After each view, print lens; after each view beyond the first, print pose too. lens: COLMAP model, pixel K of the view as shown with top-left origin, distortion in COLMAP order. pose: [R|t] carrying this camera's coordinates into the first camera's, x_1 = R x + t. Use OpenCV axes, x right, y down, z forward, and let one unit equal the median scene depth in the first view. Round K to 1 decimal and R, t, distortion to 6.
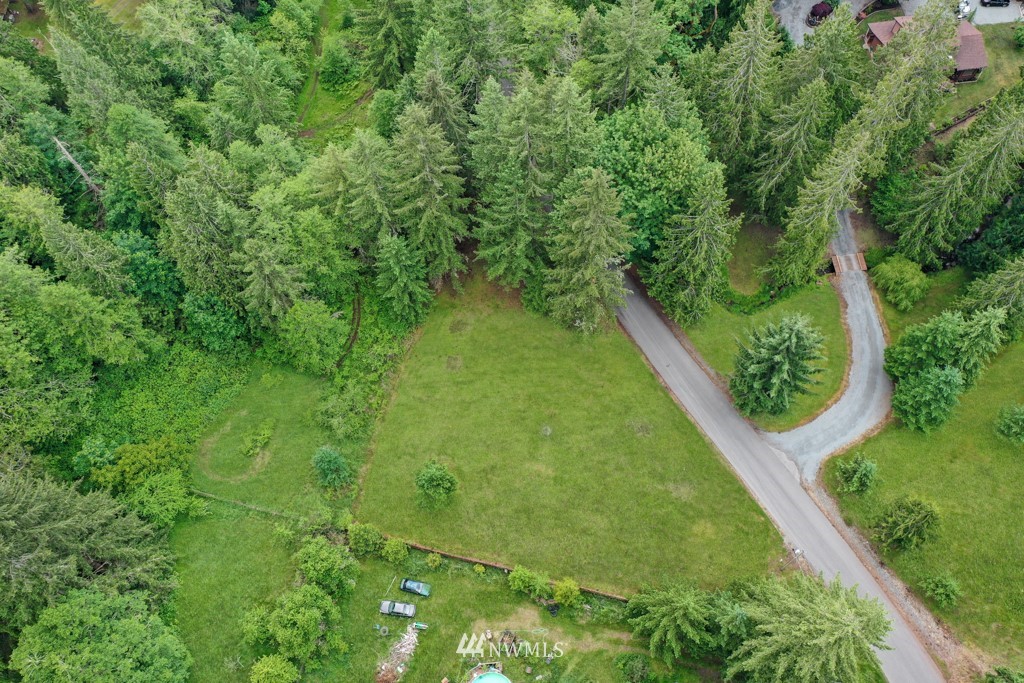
lens RADIAL K [[807.1, 0, 509.7], [0, 807.1, 343.4], [0, 0, 1]] dist [0.008740, -0.006266]
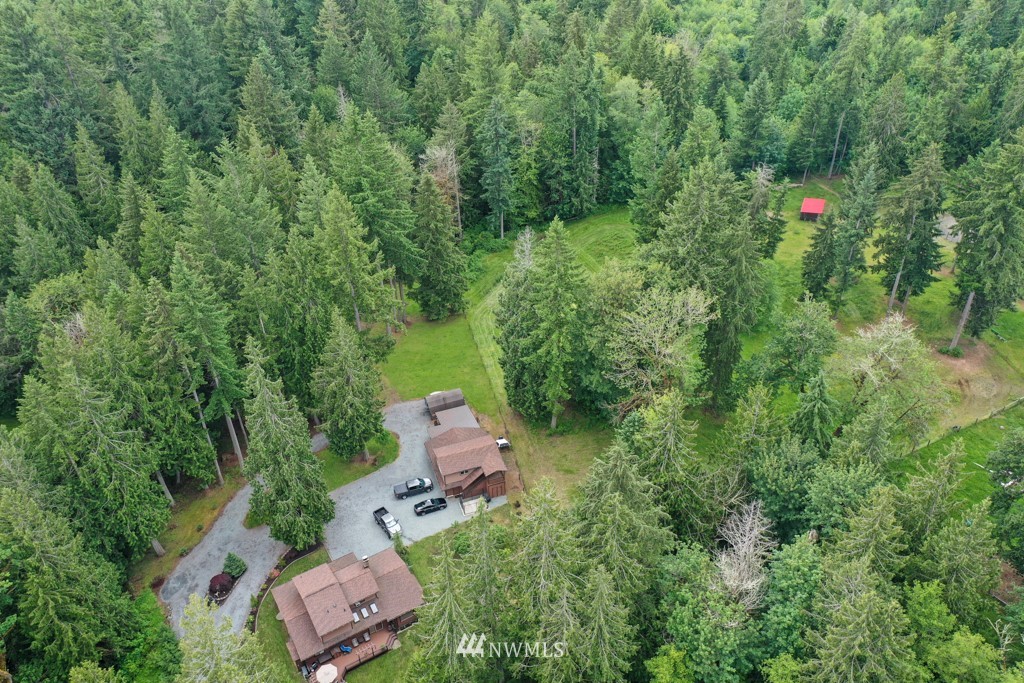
lens RADIAL K [[807.1, 0, 510.3], [0, 807.1, 342.5], [0, 0, 1]] dist [0.008740, -0.006266]
pose [[0.911577, -0.224676, 0.344307, 0.551613], [0.364894, 0.827985, -0.425785, -0.229718], [-0.189418, 0.513772, 0.836755, 0.256084]]
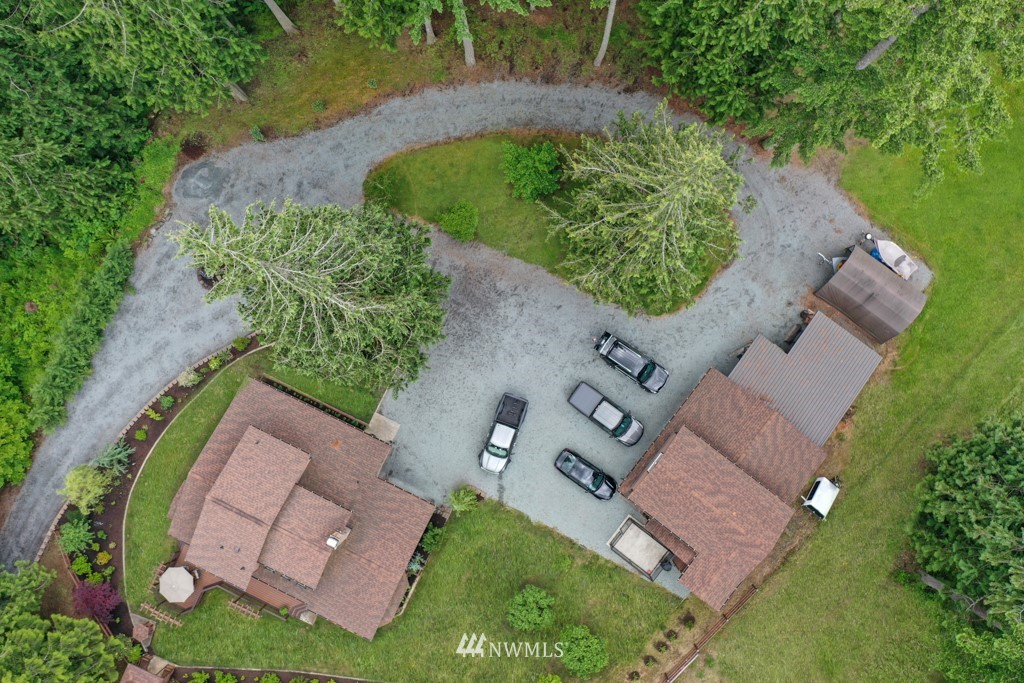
lens RADIAL K [[807.1, 0, 515.4], [0, 807.1, 340.1], [0, 0, 1]] dist [0.008740, -0.006266]
pose [[0.845584, 0.533842, -0.000399, 0.690823], [-0.480223, 0.760981, 0.436227, -0.824272], [0.233180, -0.368675, 0.899836, 0.839223]]
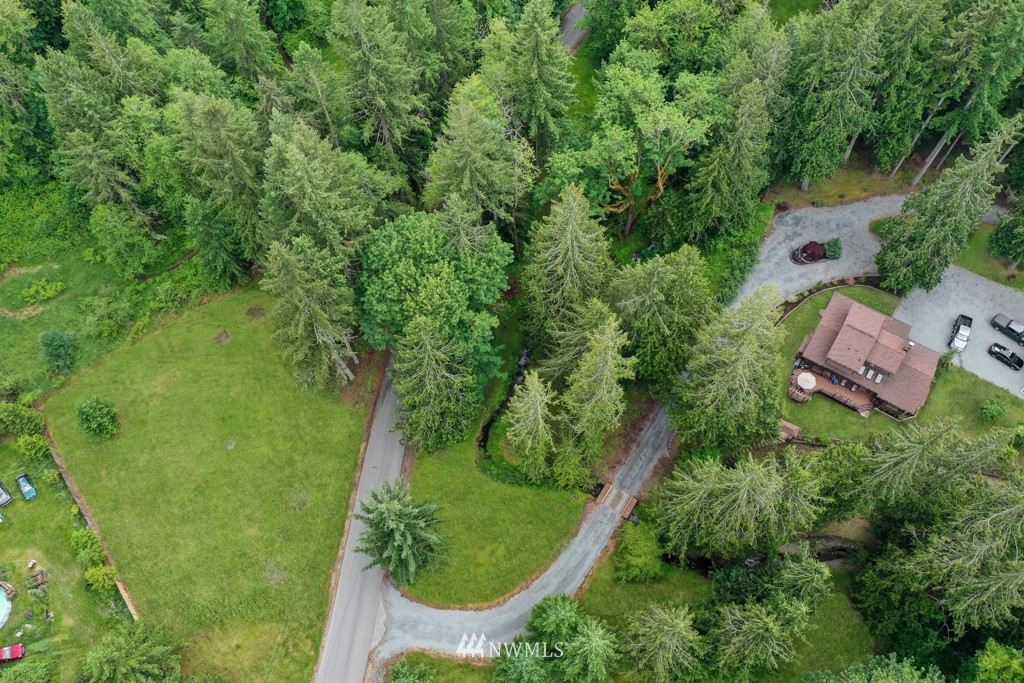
lens RADIAL K [[807.1, 0, 516.6], [0, 807.1, 339.3], [0, 0, 1]] dist [0.008740, -0.006266]
pose [[0.785861, 0.565997, -0.249137, 0.527787], [-0.561301, 0.821935, 0.096765, -0.312253], [0.259543, 0.063797, 0.963622, 0.122213]]
